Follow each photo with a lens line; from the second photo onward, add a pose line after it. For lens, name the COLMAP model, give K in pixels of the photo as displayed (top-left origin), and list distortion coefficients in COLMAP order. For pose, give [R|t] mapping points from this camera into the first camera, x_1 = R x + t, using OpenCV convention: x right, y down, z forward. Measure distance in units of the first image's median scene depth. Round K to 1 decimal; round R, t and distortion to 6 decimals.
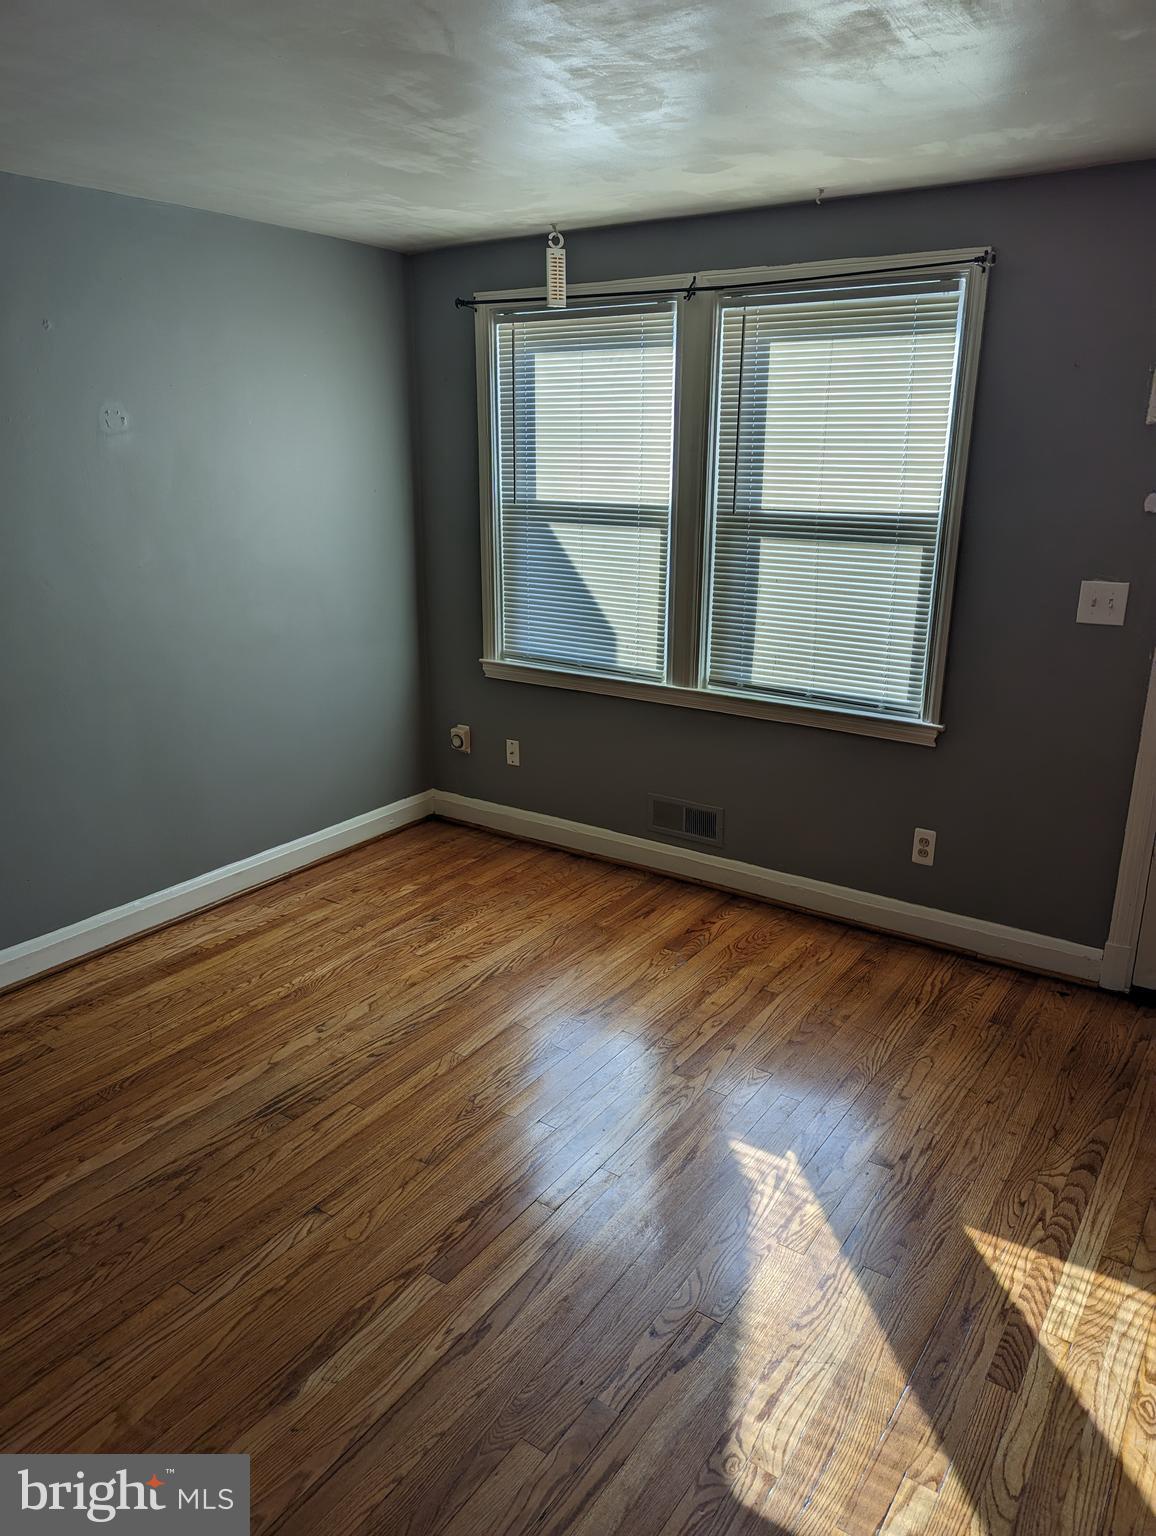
lens RADIAL K [[1093.3, 0, 578.4], [0, 1093.3, 774.4], [0, 0, 1]] dist [0.059529, -0.045260]
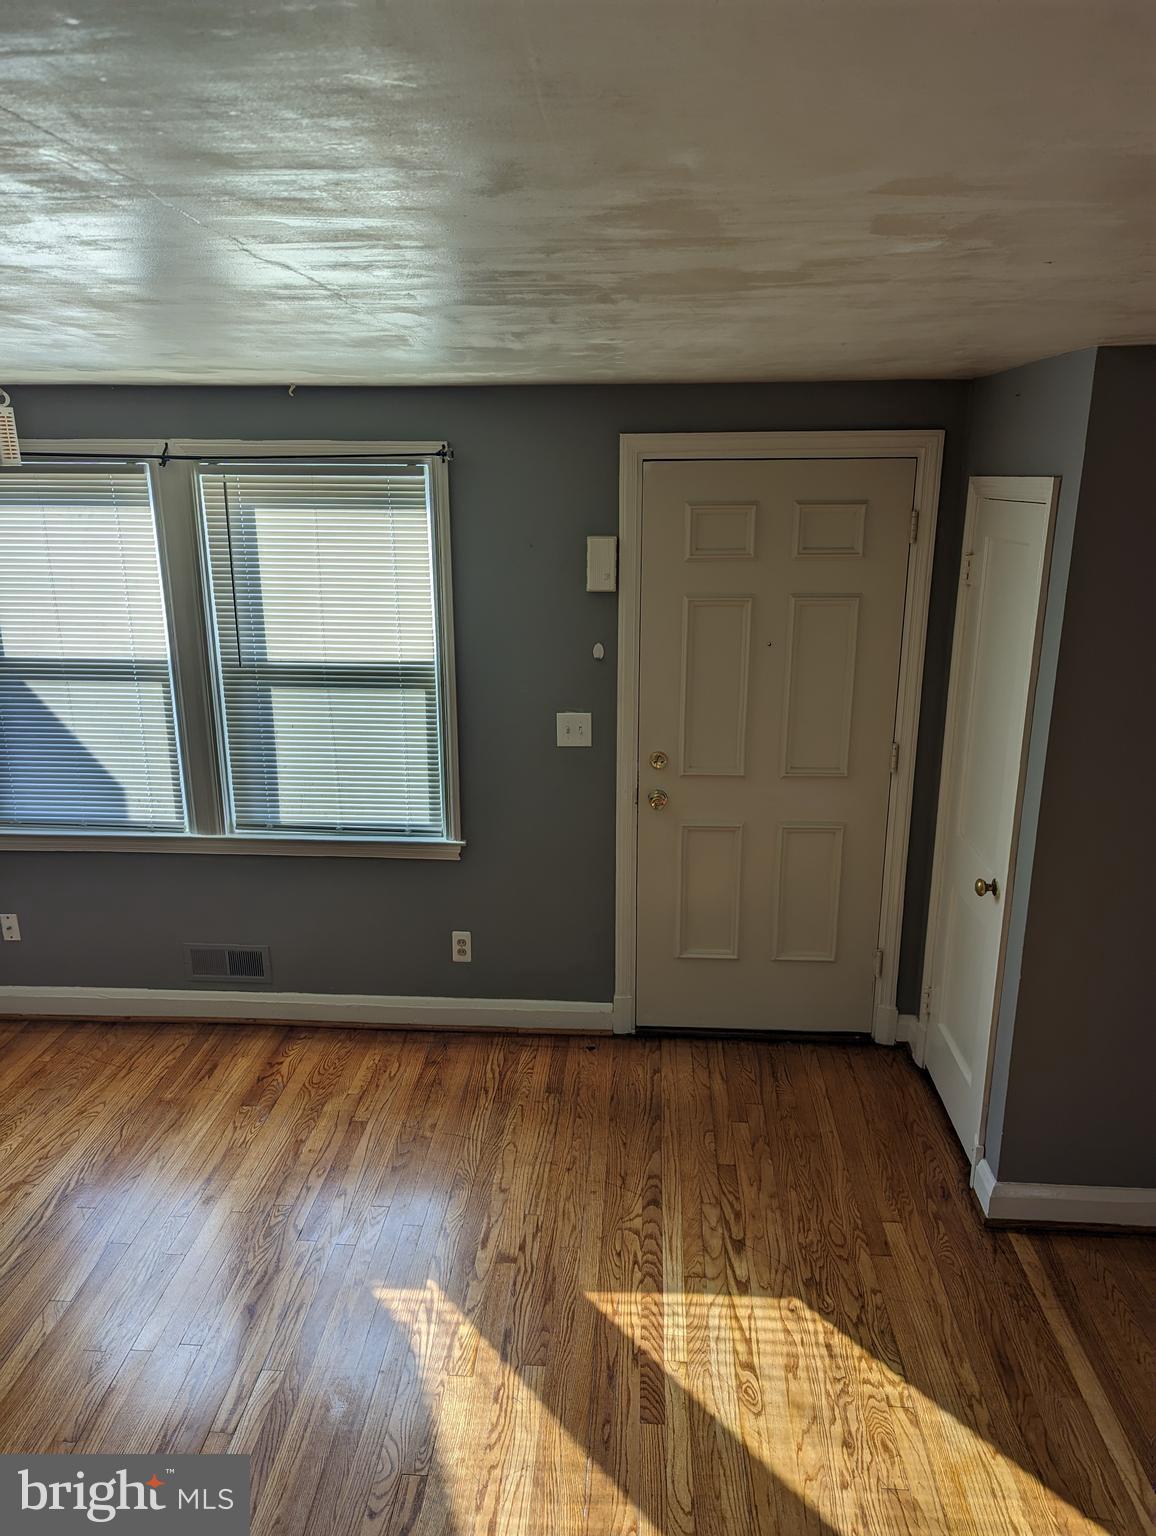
lens RADIAL K [[1093.3, 0, 580.0], [0, 1093.3, 765.1], [0, 0, 1]] dist [0.059529, -0.045260]
pose [[0.859349, -0.137709, 0.492499, -0.114787], [0.152986, 0.988184, 0.009368, -0.116057], [-0.487970, 0.067295, 0.870262, -0.051741]]
